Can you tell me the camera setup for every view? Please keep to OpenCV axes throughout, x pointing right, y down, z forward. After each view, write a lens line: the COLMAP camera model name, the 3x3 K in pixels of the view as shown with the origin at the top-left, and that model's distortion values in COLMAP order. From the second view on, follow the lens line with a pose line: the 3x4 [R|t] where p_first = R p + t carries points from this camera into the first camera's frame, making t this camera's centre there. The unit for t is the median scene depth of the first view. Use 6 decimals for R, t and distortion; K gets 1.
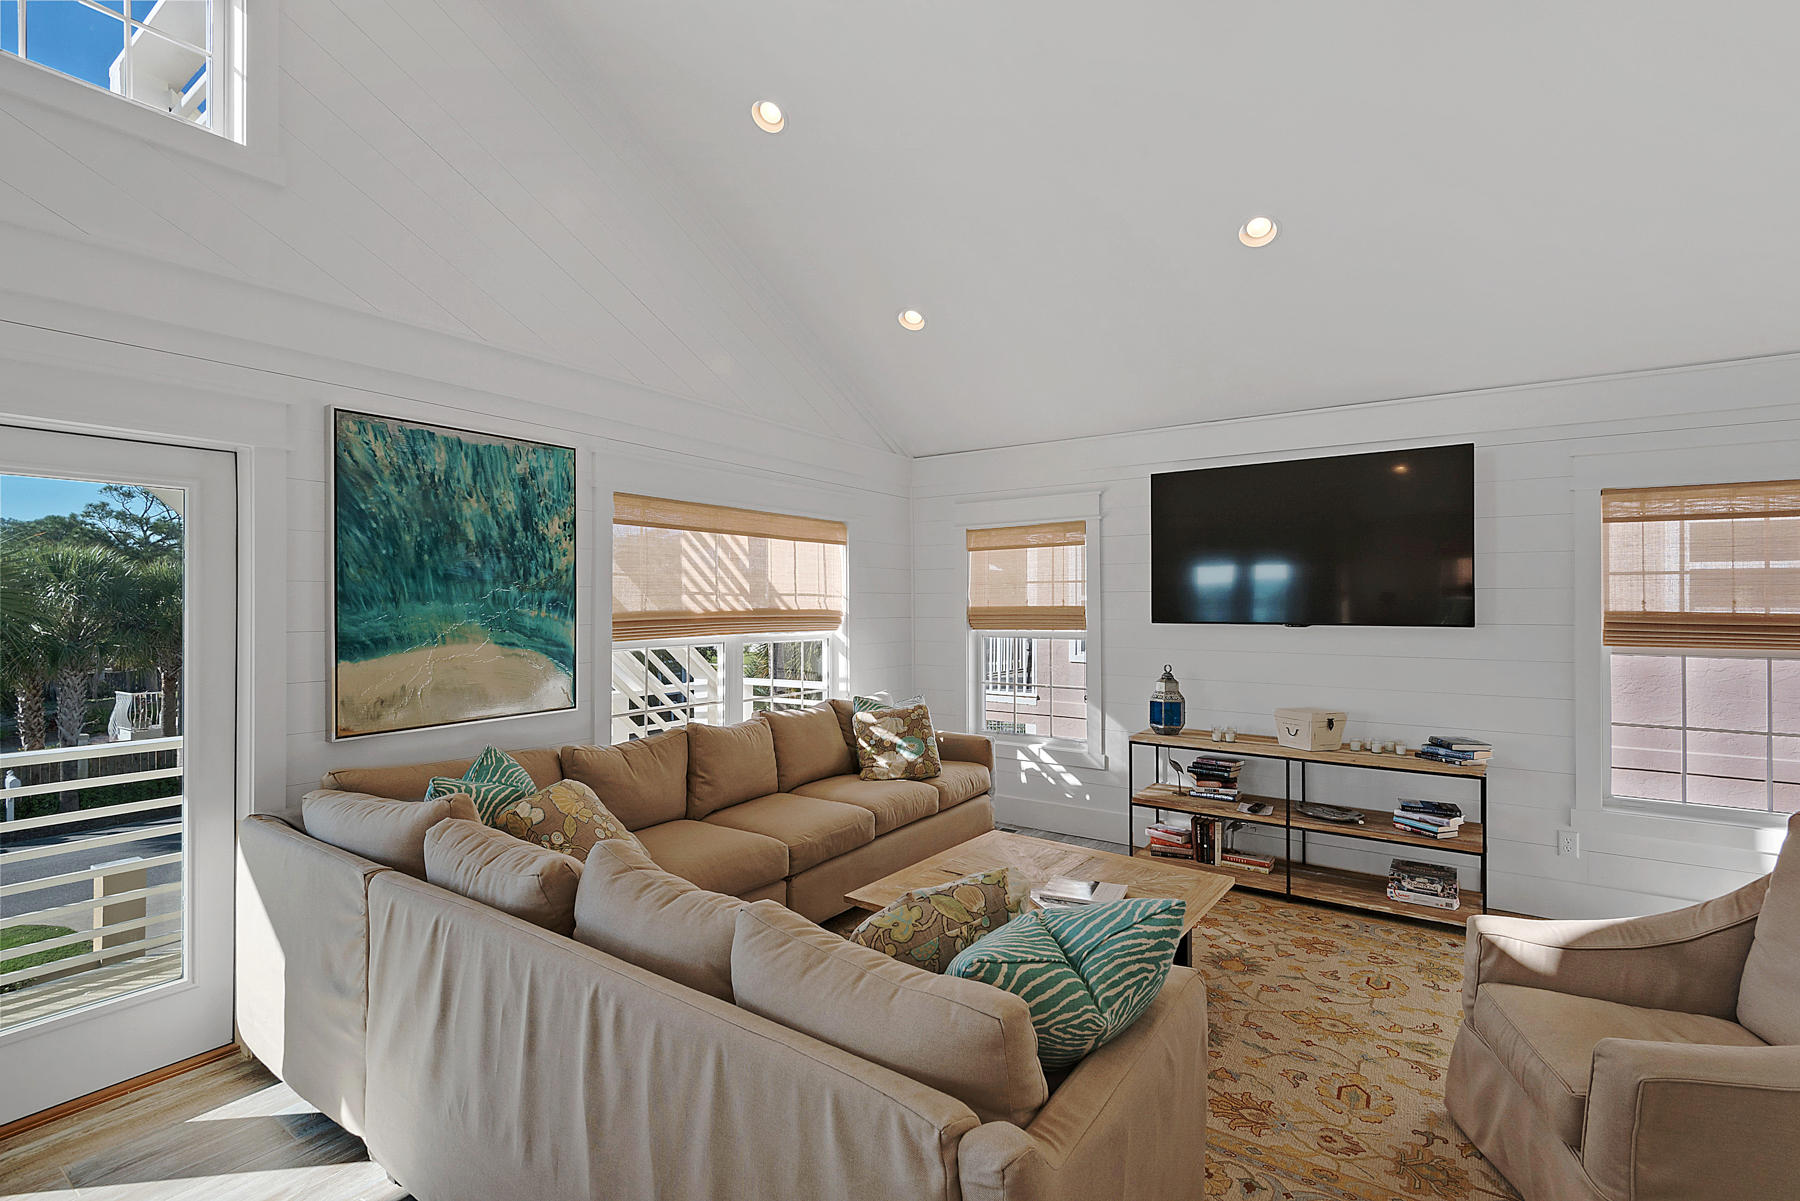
lens RADIAL K [[818.7, 0, 892.1], [0, 818.7, 602.9], [0, 0, 1]] dist [0.005704, -0.000666]
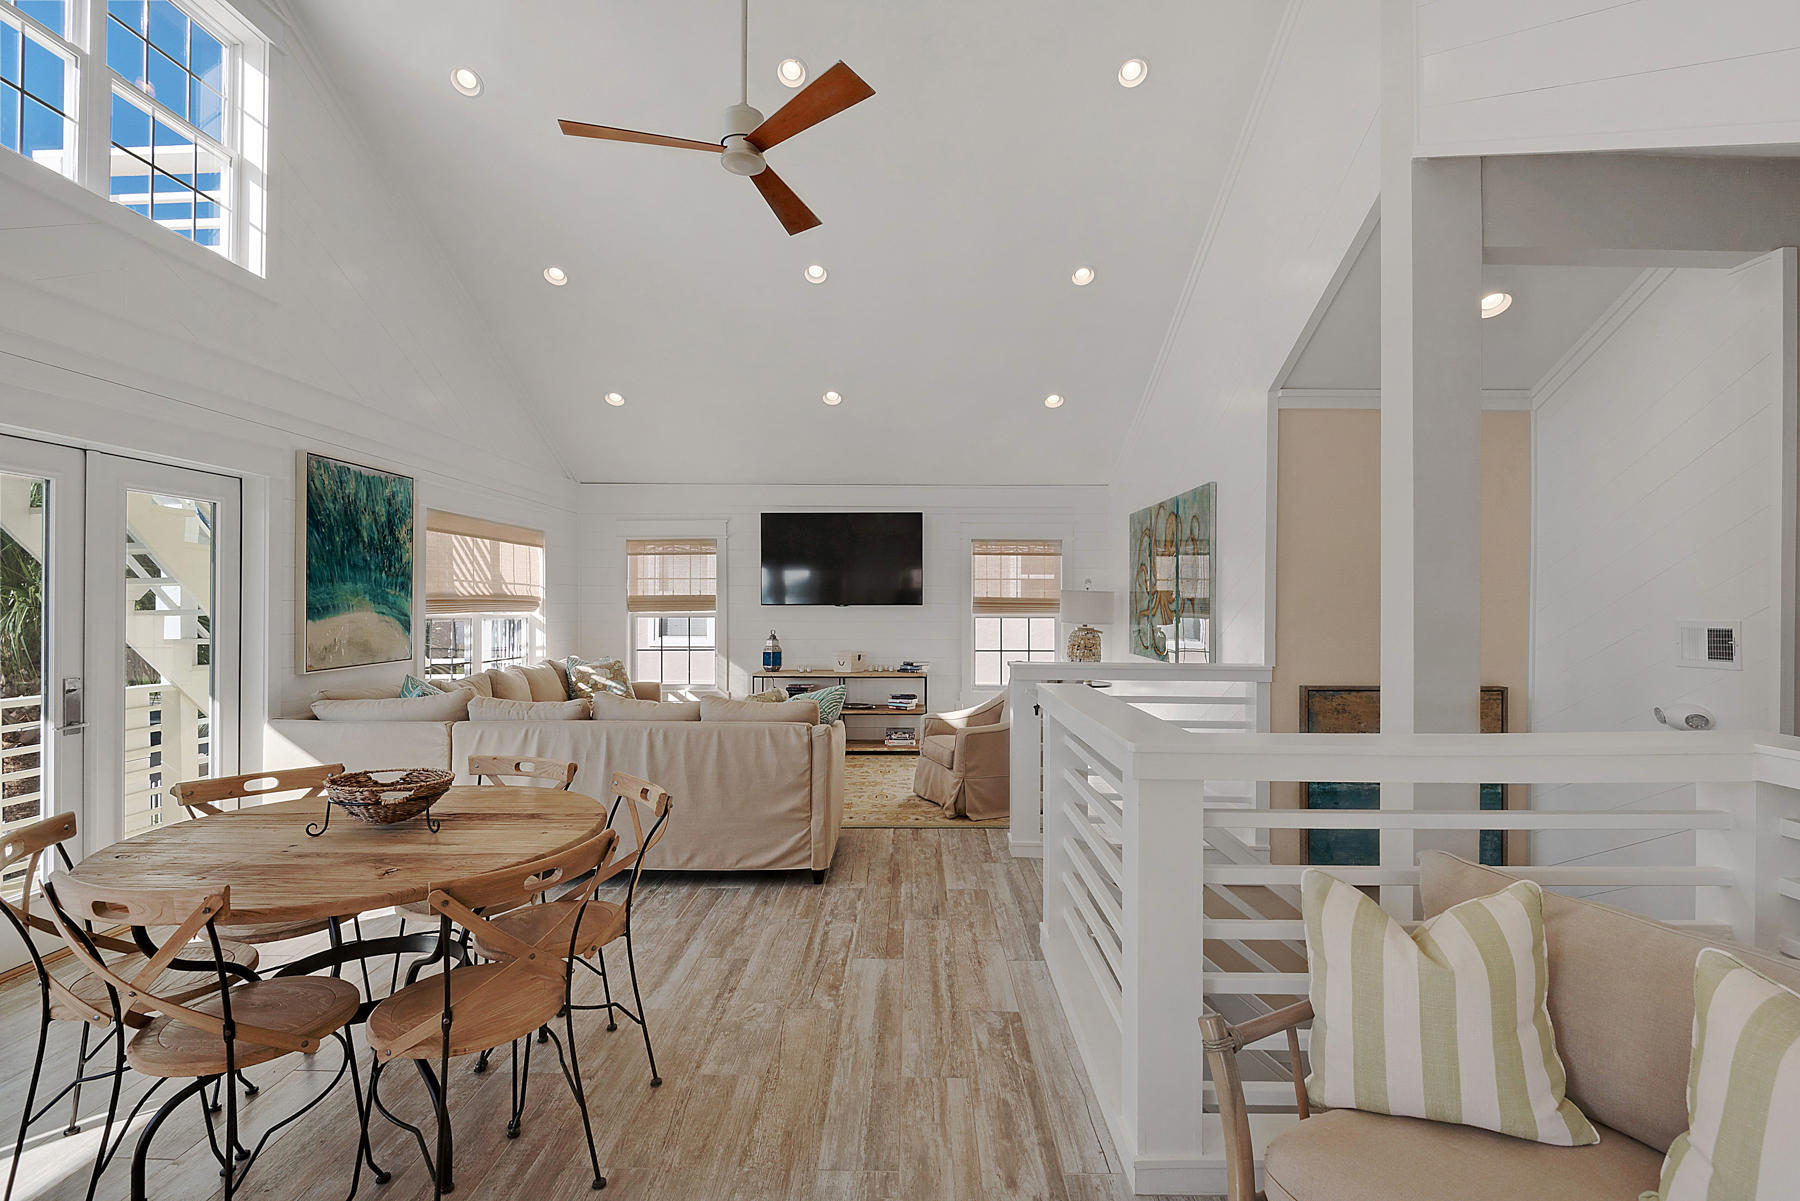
lens RADIAL K [[859.1, 0, 915.7], [0, 859.1, 610.4], [0, 0, 1]] dist [0.002316, -0.000383]
pose [[0.817454, -0.001612, 0.575991, -0.514427], [-0.002338, 0.999979, 0.006116, 0.030611], [-0.575989, -0.006346, 0.817433, -0.708579]]
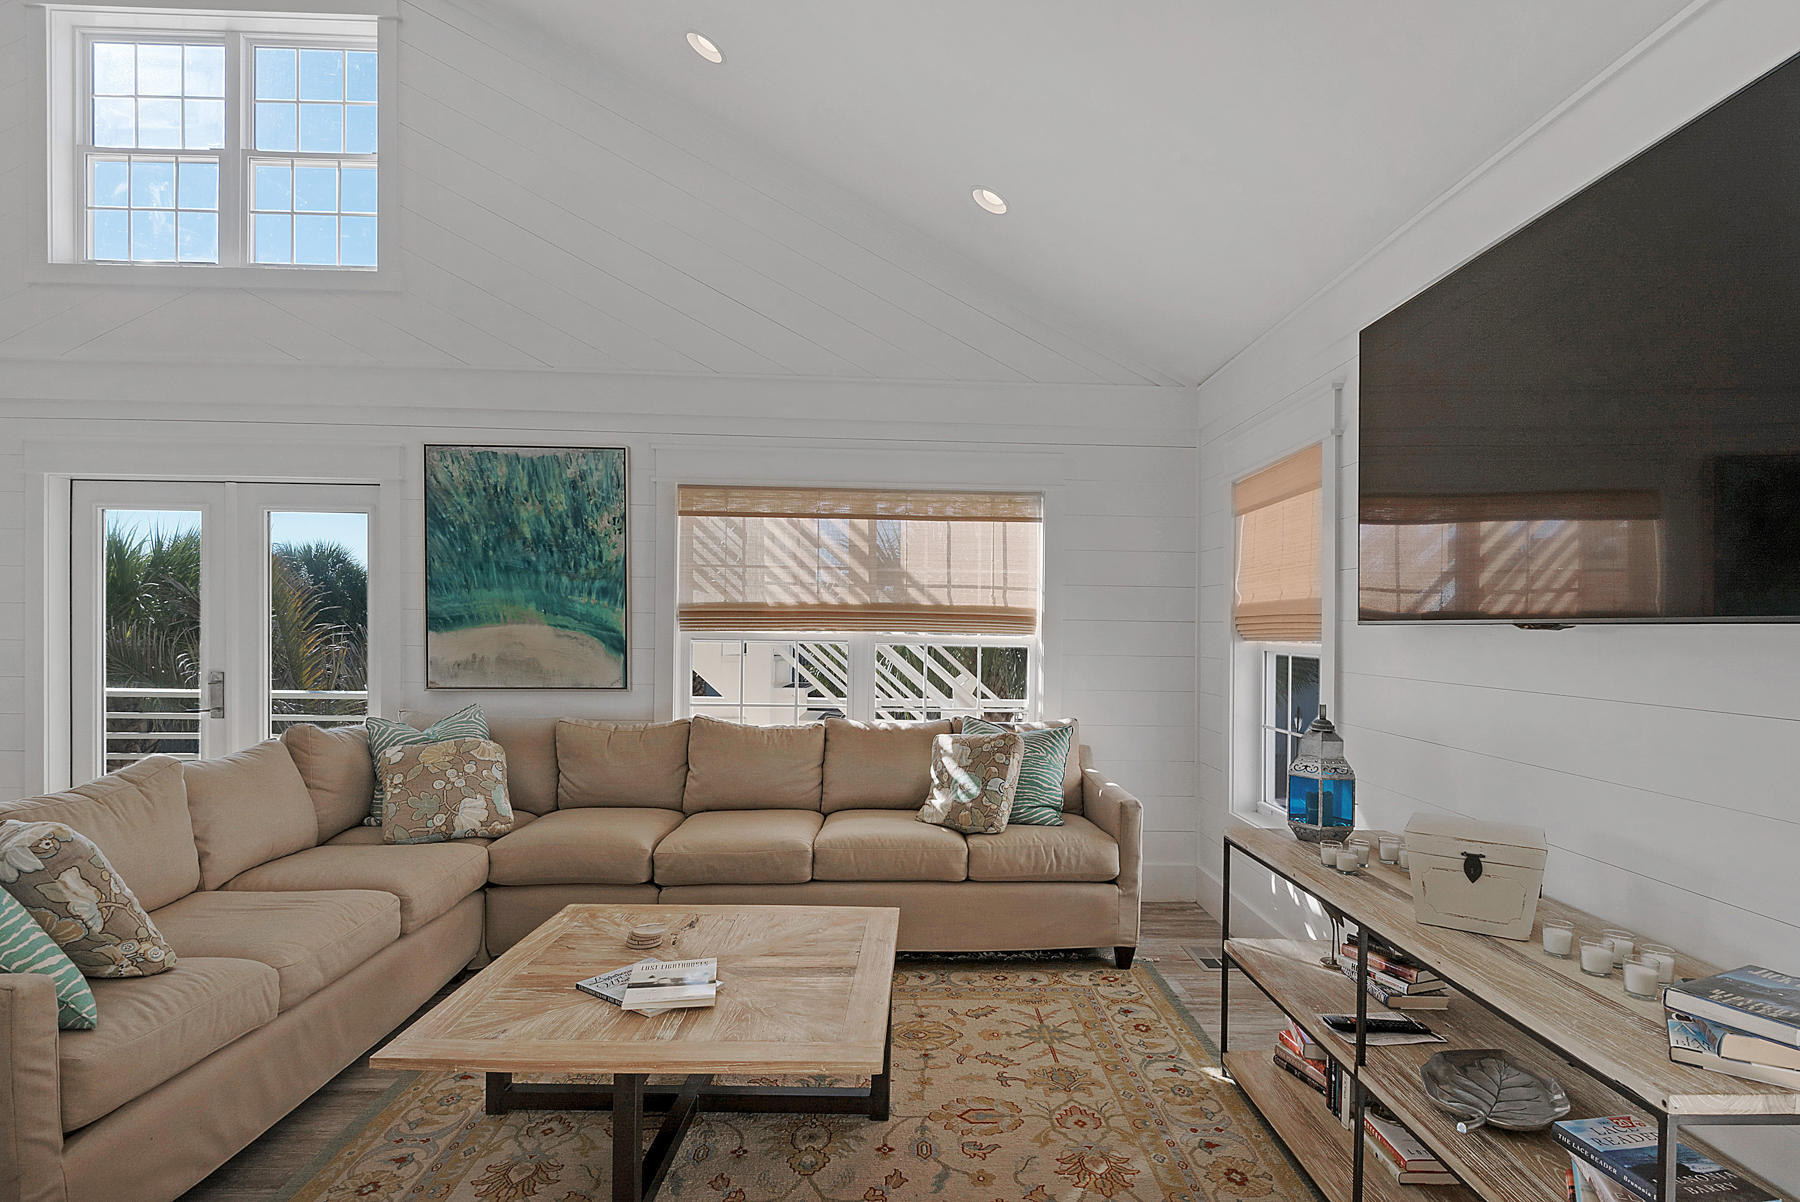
lens RADIAL K [[955.3, 0, 891.8], [0, 955.3, 623.1], [0, 0, 1]] dist [0.015561, -0.003083]
pose [[0.603909, 0.014542, -0.796921, 0.797226], [-0.013820, 0.999874, 0.007772, 0.025840], [0.796934, 0.006320, 0.604034, 0.502597]]
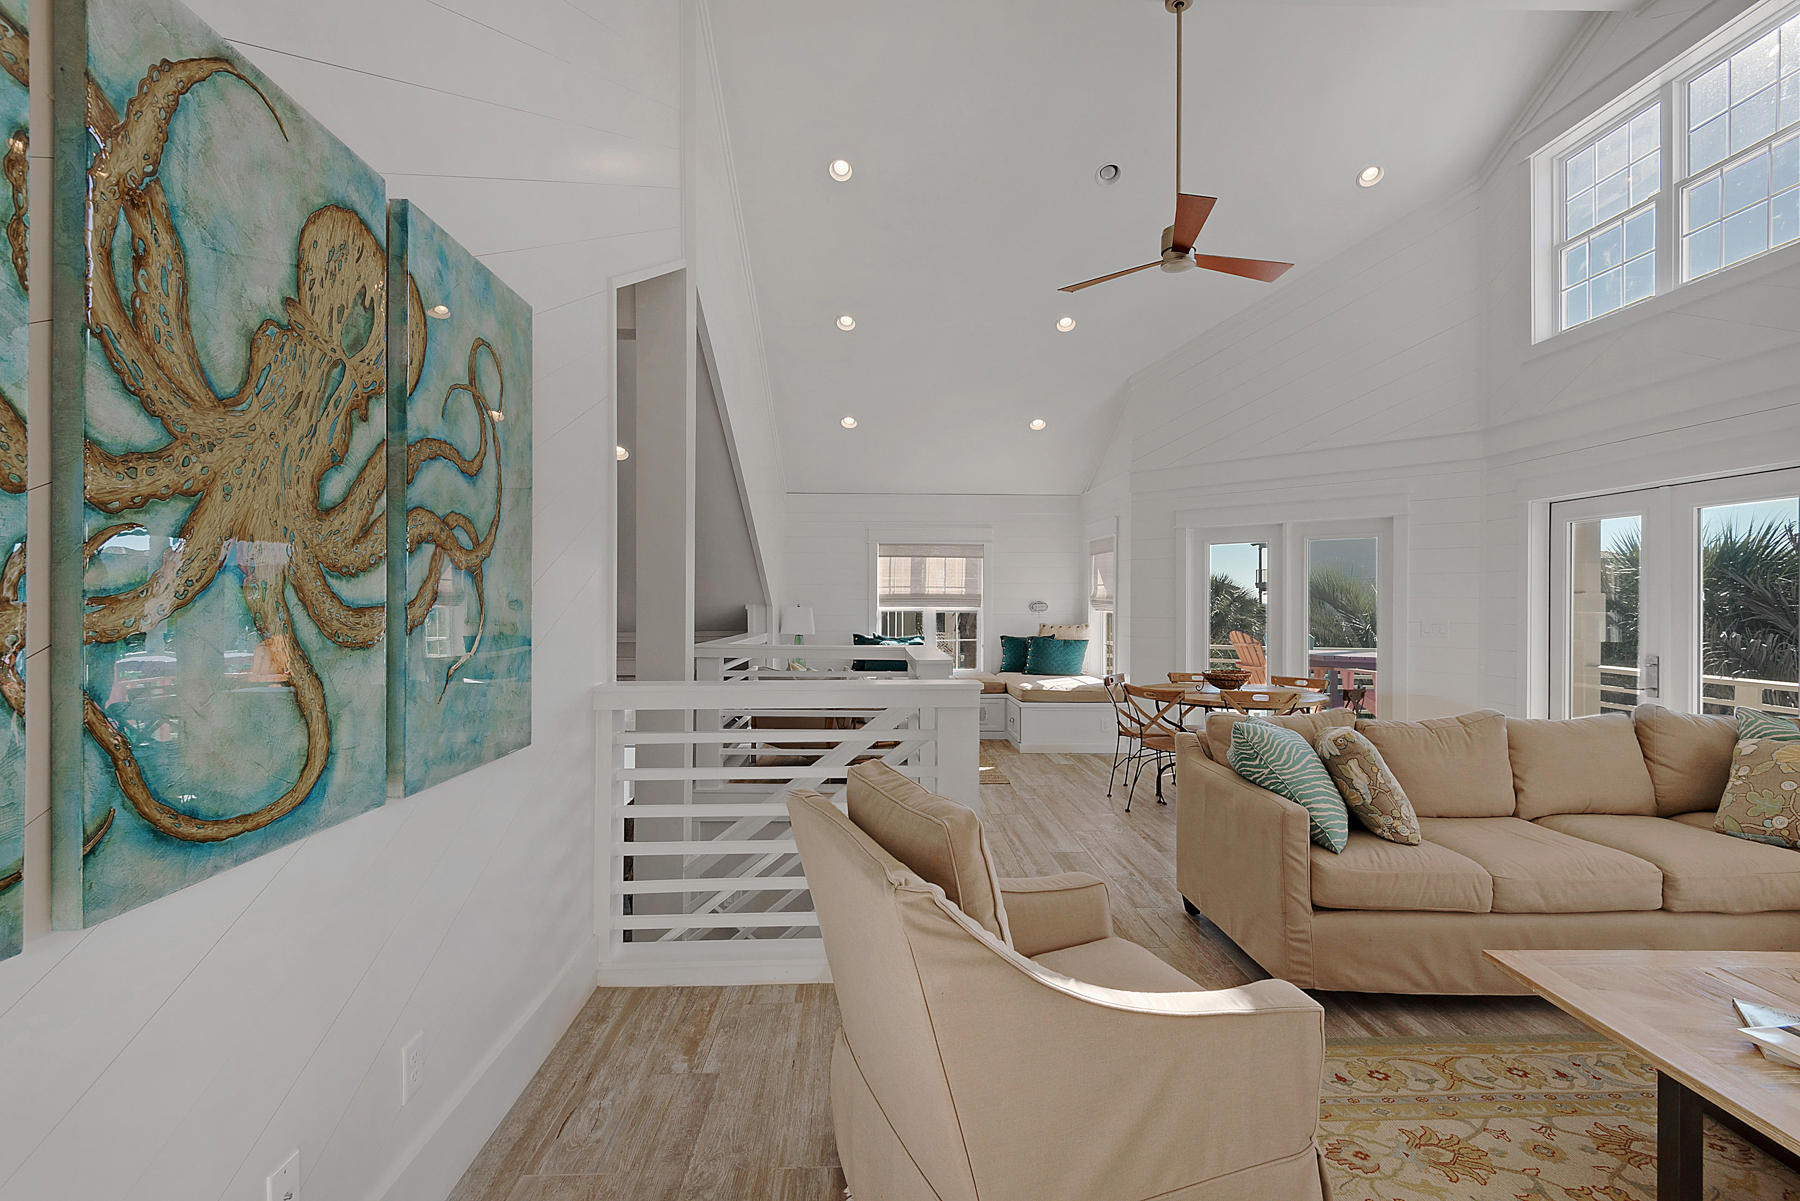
lens RADIAL K [[818.7, 0, 893.5], [0, 818.7, 600.3], [0, 0, 1]] dist [0.005704, -0.000666]
pose [[-0.796849, 0.002193, -0.604175, 0.887244], [0.000497, 0.999995, 0.002974, 0.026208], [0.604179, 0.002070, -0.796846, 0.835467]]
